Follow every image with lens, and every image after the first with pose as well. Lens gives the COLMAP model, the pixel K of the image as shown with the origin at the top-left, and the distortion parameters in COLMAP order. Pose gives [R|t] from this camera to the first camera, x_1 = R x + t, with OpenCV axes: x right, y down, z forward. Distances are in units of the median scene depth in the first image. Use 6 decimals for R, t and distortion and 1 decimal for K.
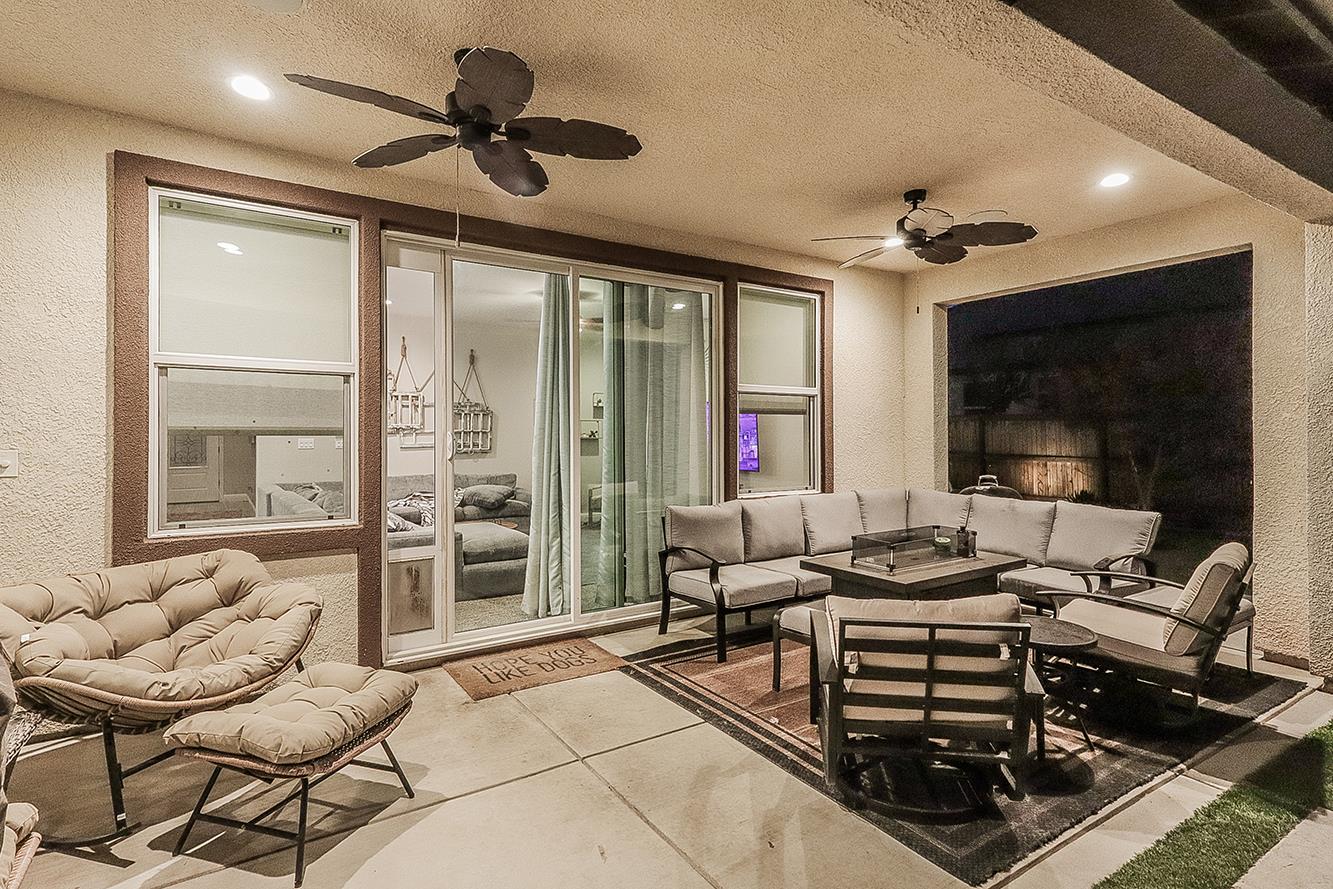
lens RADIAL K [[682.8, 0, 663.1], [0, 682.8, 437.1], [0, 0, 1]] dist [0.020584, 0.000576]
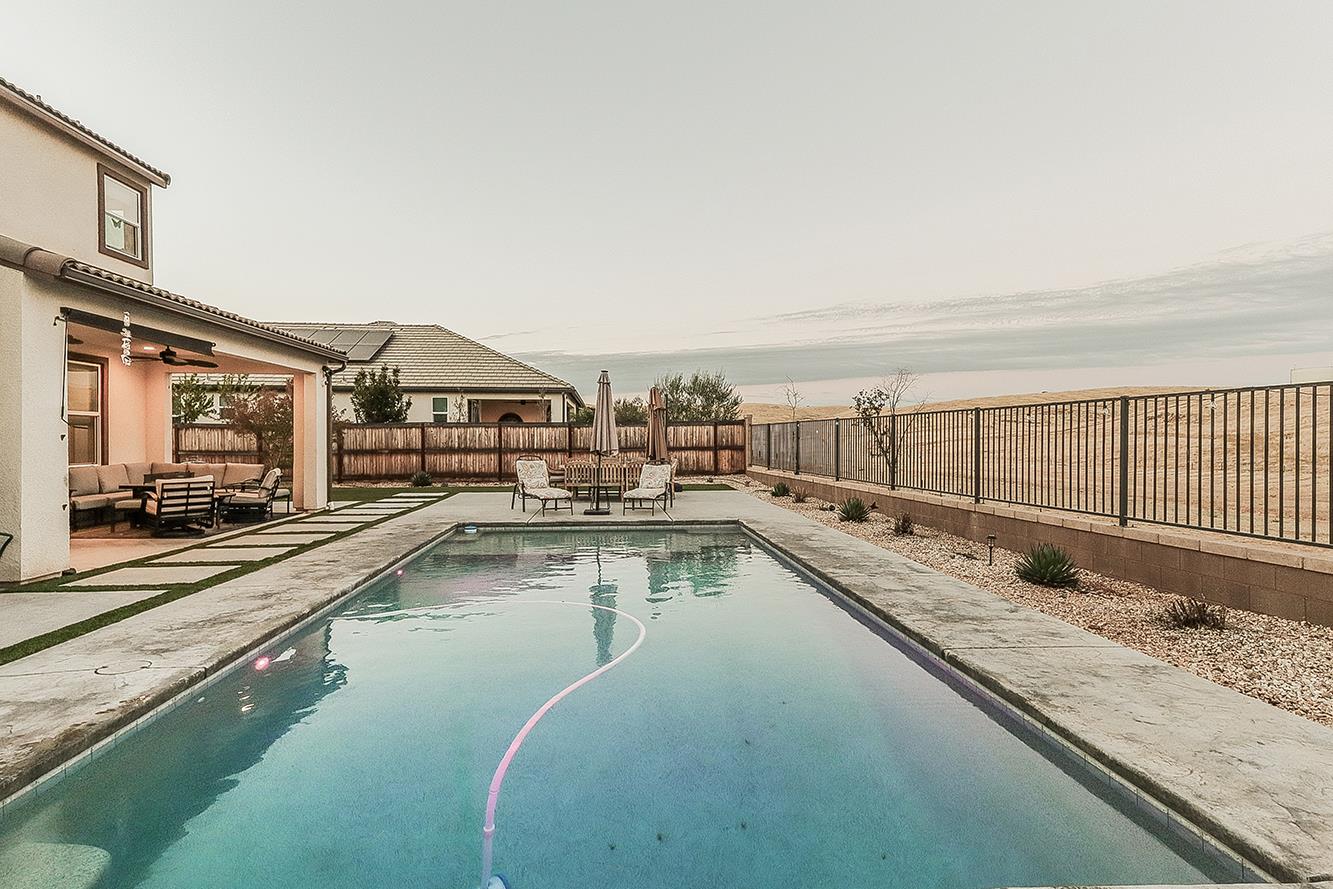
lens RADIAL K [[682.8, 0, 663.1], [0, 682.8, 437.1], [0, 0, 1]] dist [0.020584, 0.000576]
pose [[0.479519, 0.002501, 0.877528, -0.810309], [0.005259, 0.999970, -0.005724, 0.020721], [-0.877516, 0.007360, 0.479491, -1.497856]]
